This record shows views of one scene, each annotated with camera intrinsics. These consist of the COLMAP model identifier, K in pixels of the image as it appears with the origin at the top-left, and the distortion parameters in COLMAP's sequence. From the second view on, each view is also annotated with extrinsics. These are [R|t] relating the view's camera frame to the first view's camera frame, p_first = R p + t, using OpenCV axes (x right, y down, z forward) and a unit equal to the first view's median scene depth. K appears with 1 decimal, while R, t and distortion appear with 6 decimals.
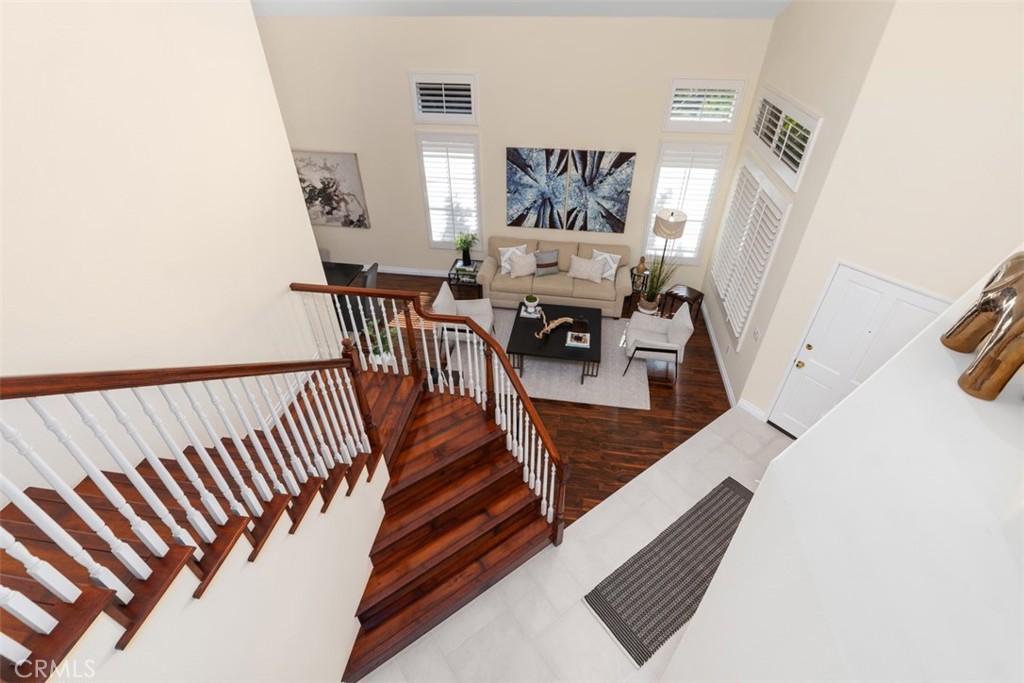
lens RADIAL K [[474.5, 0, 506.4], [0, 474.5, 338.7], [0, 0, 1]] dist [-0.000991, 0.000389]
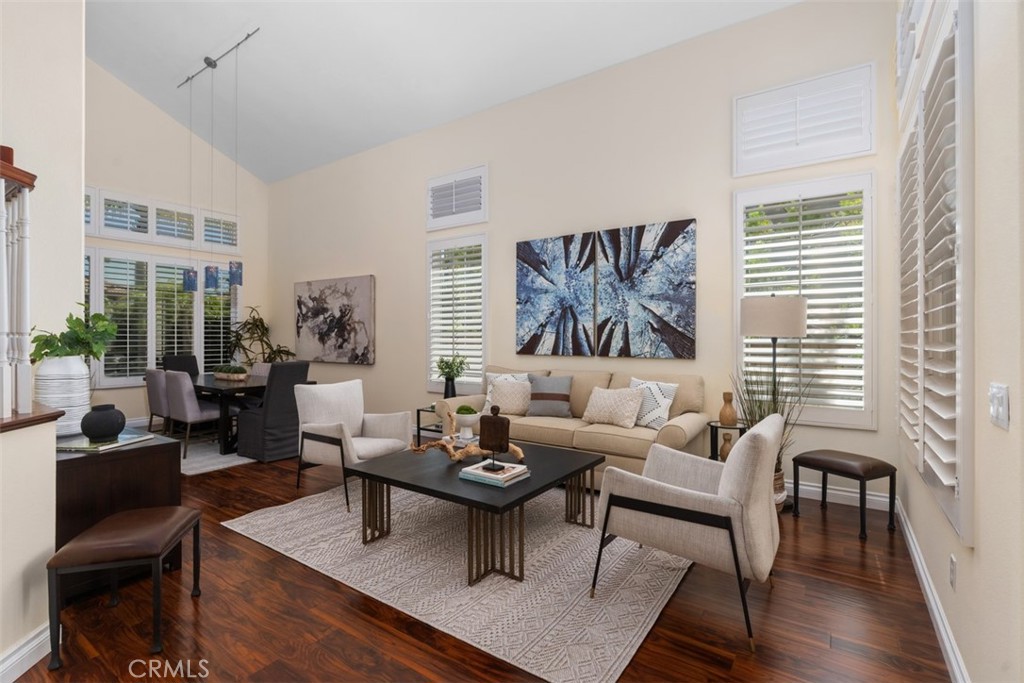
lens RADIAL K [[474.5, 0, 508.7], [0, 474.5, 334.7], [0, 0, 1]] dist [-0.000991, 0.000389]
pose [[0.900699, 0.002836, -0.434434, 0.298467], [-0.266309, 0.793679, -0.546949, 0.115557], [0.343250, 0.608330, 0.715621, 0.528650]]
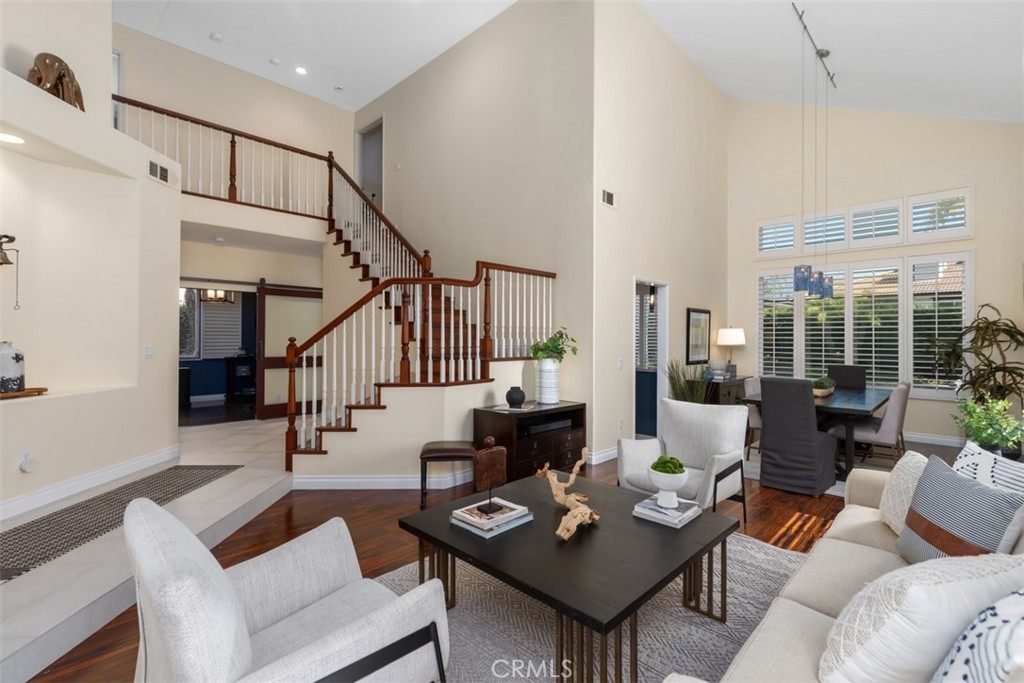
lens RADIAL K [[459.8, 0, 514.5], [0, 459.8, 338.9], [0, 0, 1]] dist [0.001032, -0.000561]
pose [[-0.566704, 0.004536, -0.823909, 0.370854], [-0.497035, 0.795654, 0.346253, -0.202188], [0.657117, 0.605735, -0.448646, 0.927126]]
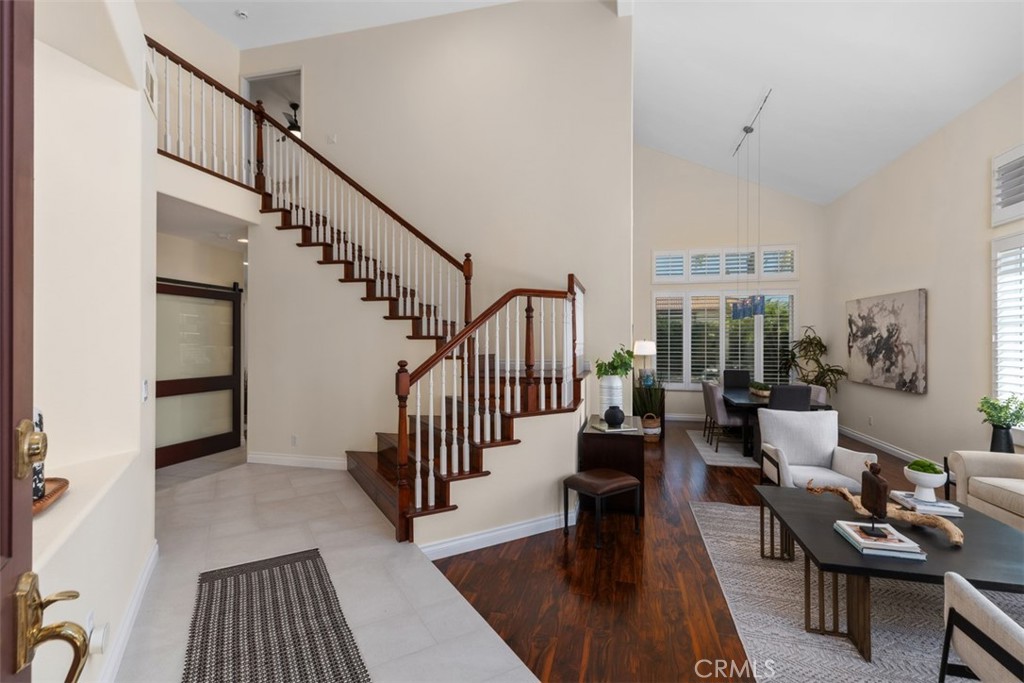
lens RADIAL K [[459.8, 0, 510.7], [0, 459.8, 339.6], [0, 0, 1]] dist [0.001032, -0.000561]
pose [[-0.088689, 0.001490, -0.996058, 0.470073], [-0.604125, 0.794991, 0.054980, 0.027988], [0.791939, 0.606619, -0.069607, 0.590934]]
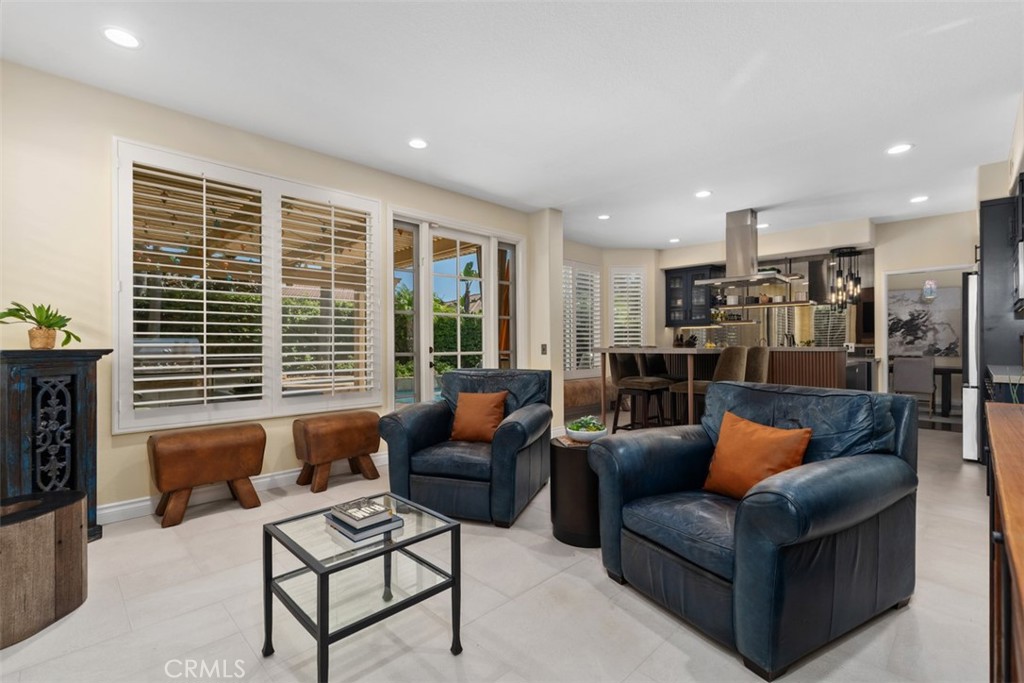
lens RADIAL K [[459.8, 0, 504.9], [0, 459.8, 341.9], [0, 0, 1]] dist [0.001032, -0.000561]
pose [[0.803085, 0.008064, -0.595810, -0.544019], [-0.366286, 0.795358, -0.482949, 0.657365], [0.469988, 0.606086, 0.641694, -0.145245]]
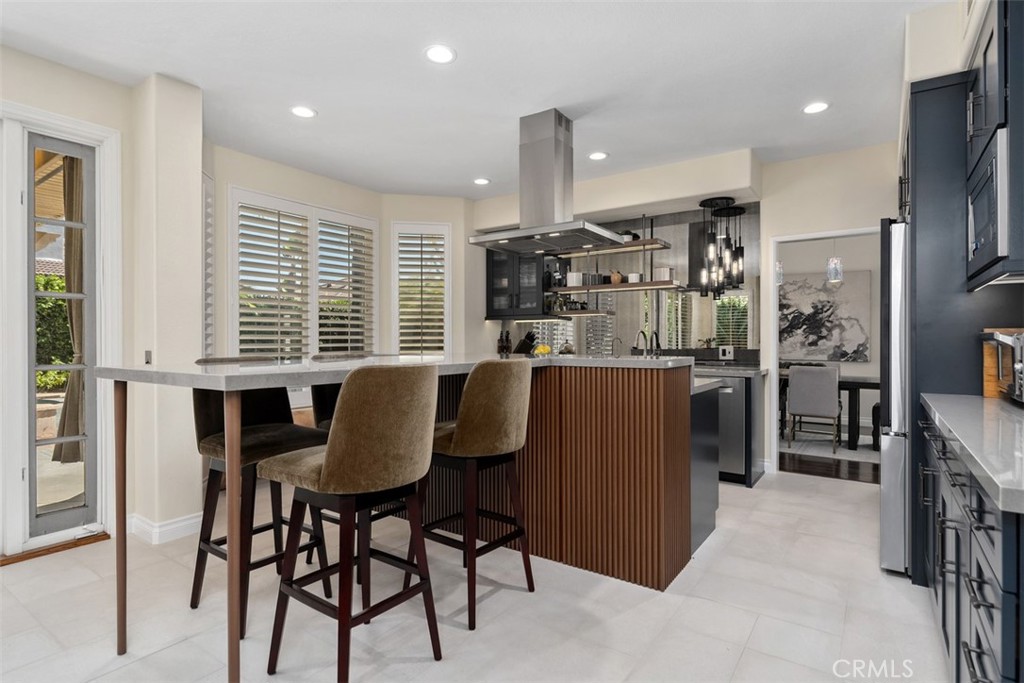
lens RADIAL K [[526.3, 0, 512.2], [0, 526.3, 338.8], [0, 0, 1]] dist [-0.000724, 0.000382]
pose [[0.900575, 0.011003, -0.434561, -0.493772], [-0.271102, 0.795667, -0.541681, 0.410855], [0.339806, 0.605635, 0.719540, 0.164905]]
